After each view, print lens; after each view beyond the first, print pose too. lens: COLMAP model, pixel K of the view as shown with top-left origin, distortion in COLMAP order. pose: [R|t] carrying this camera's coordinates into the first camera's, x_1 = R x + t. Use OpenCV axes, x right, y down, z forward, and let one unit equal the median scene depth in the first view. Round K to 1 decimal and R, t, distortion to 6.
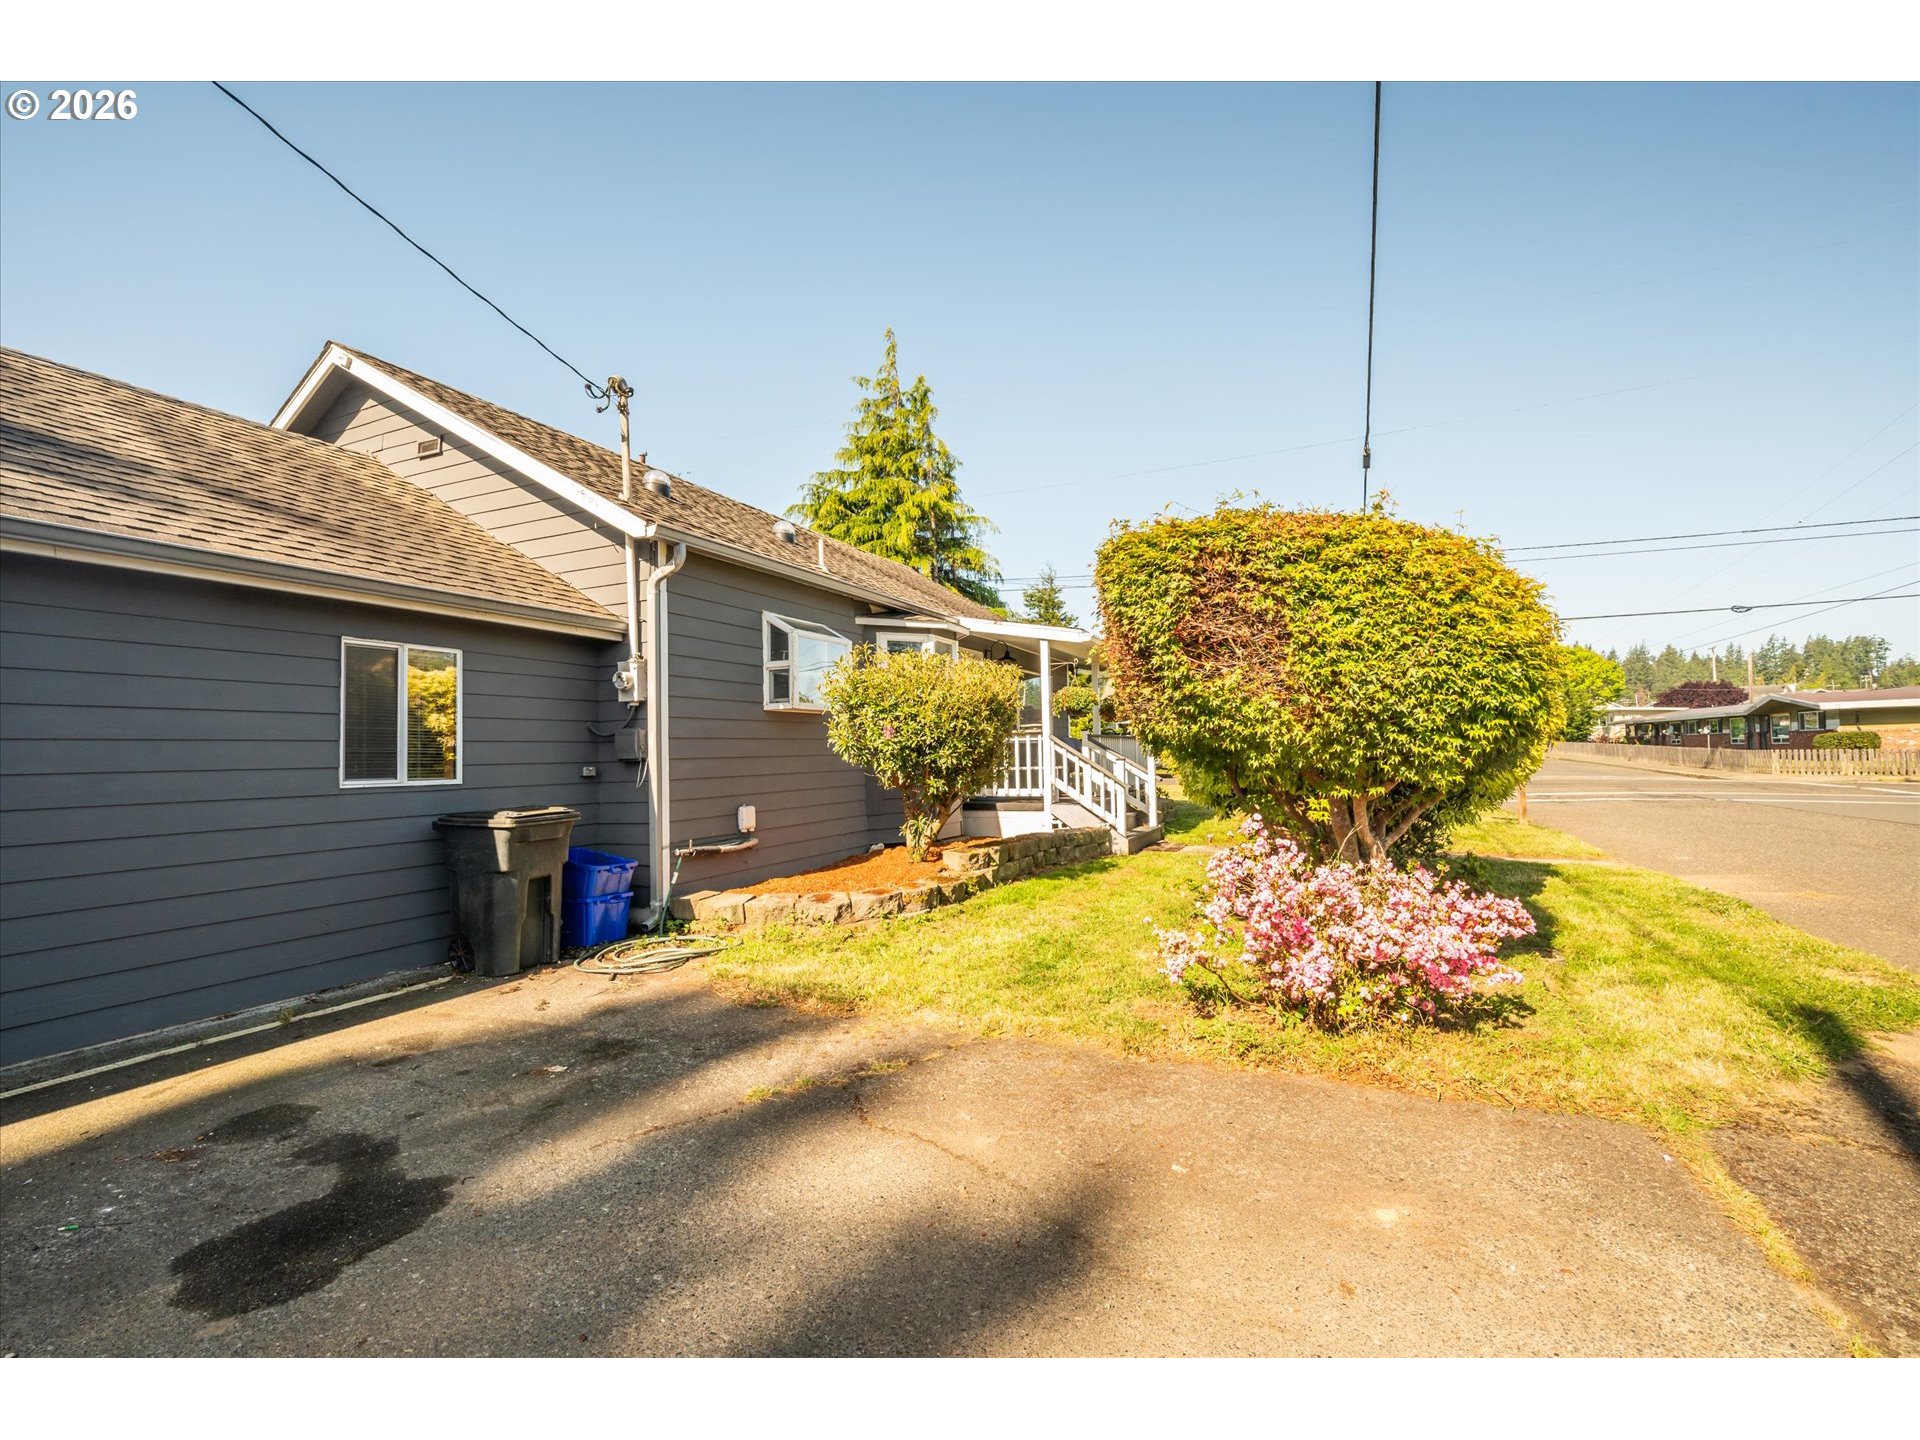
lens RADIAL K [[844.4, 0, 955.3], [0, 844.4, 647.0], [0, 0, 1]] dist [-0.001241, 0.000023]
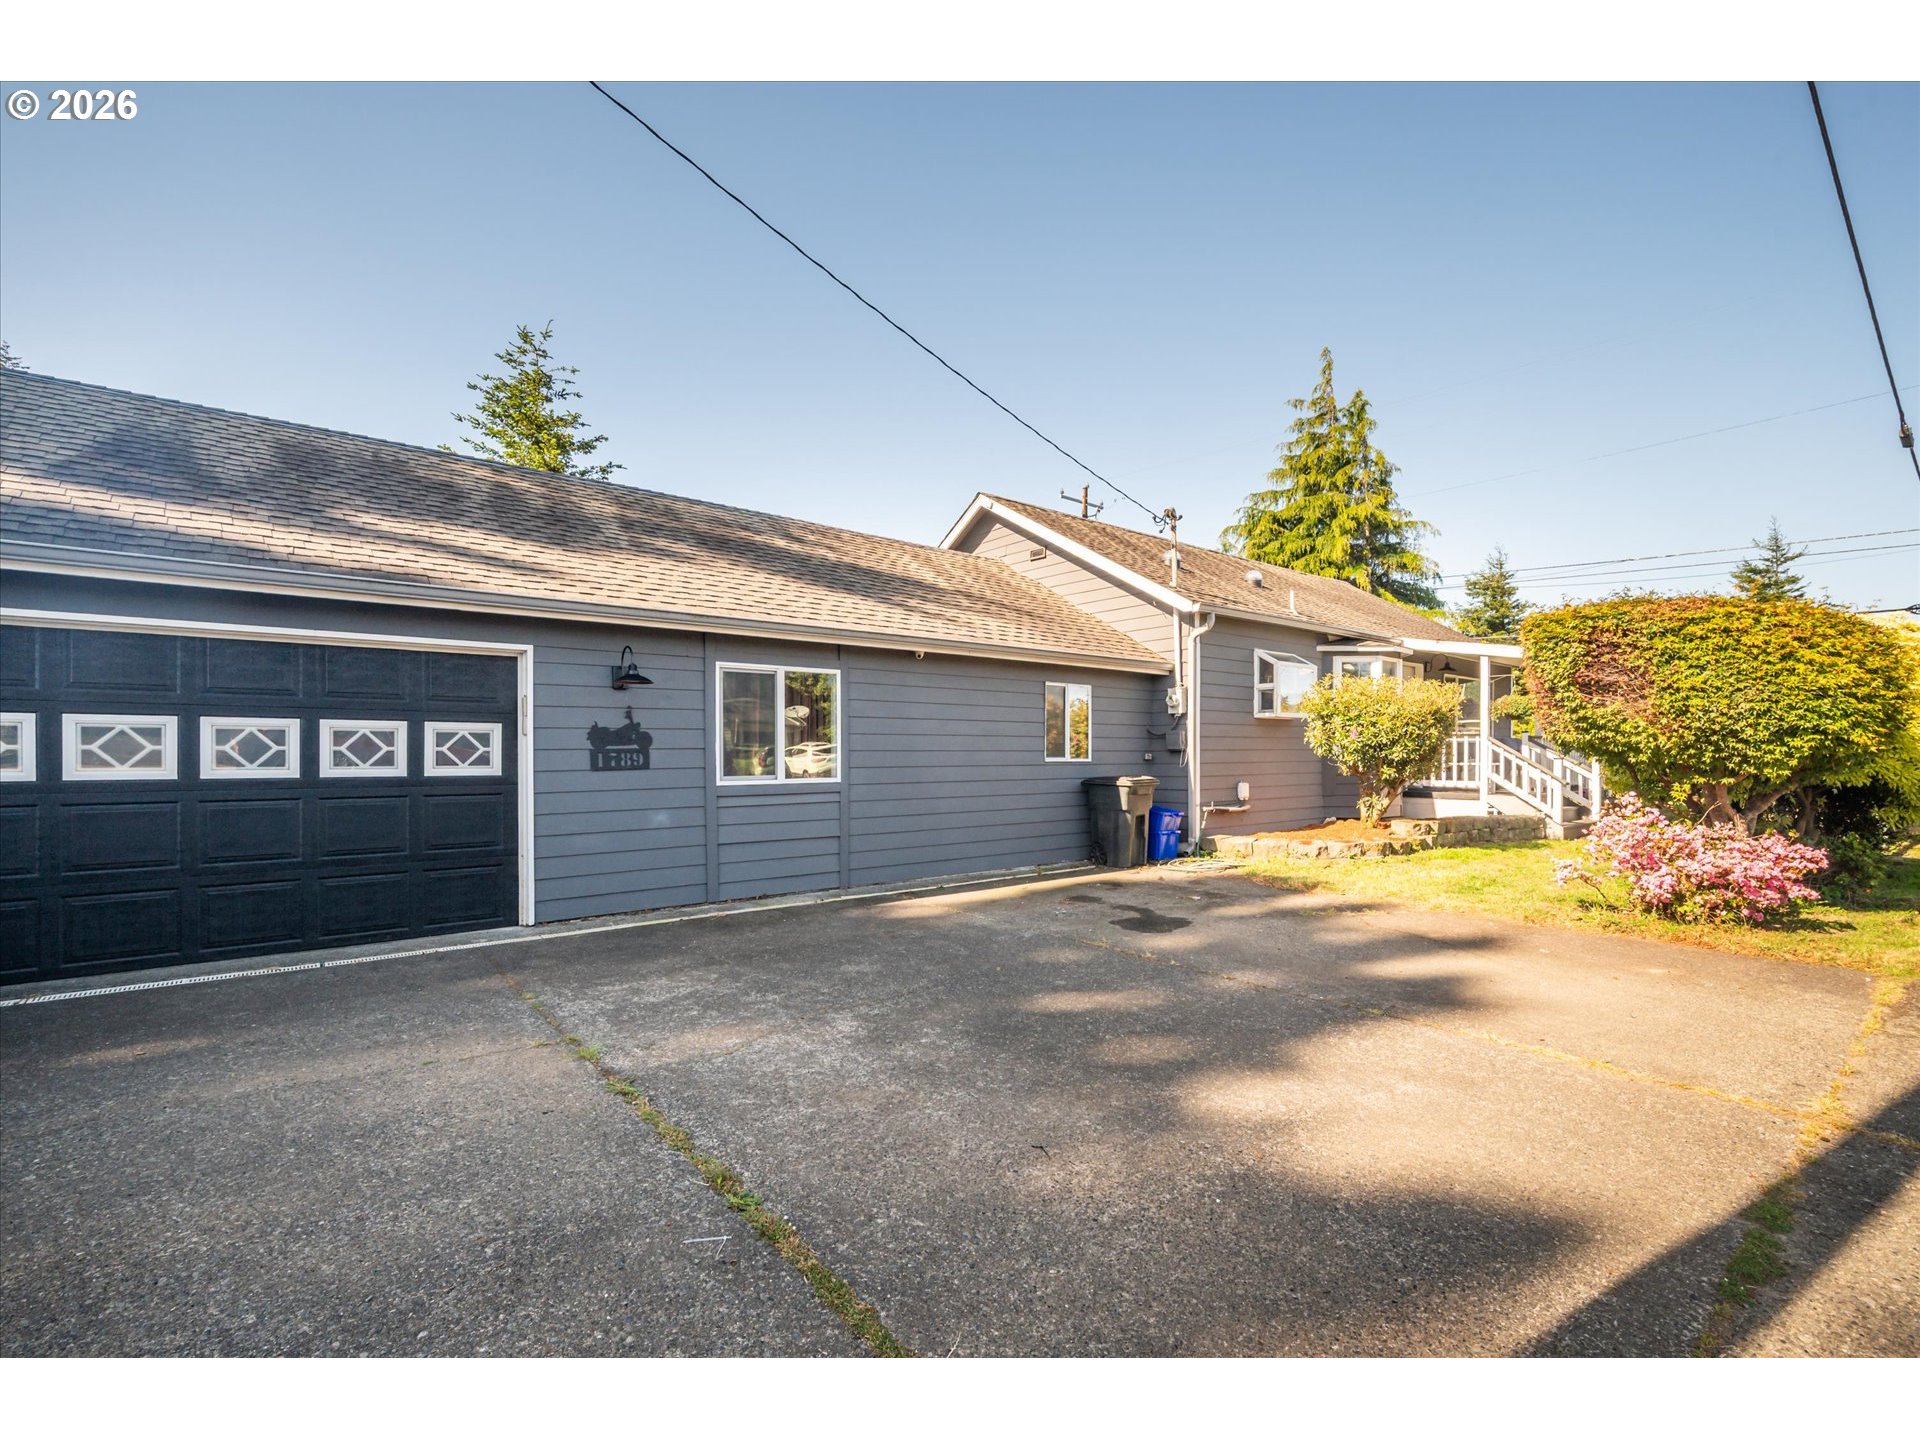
lens RADIAL K [[810.8, 0, 981.0], [0, 810.8, 745.1], [0, 0, 1]] dist [-0.000969, -0.000229]
pose [[0.898603, 0.017775, -0.438403, -0.041547], [0.036146, 0.992784, 0.114341, -0.058561], [0.437272, -0.118593, 0.891476, -0.482101]]
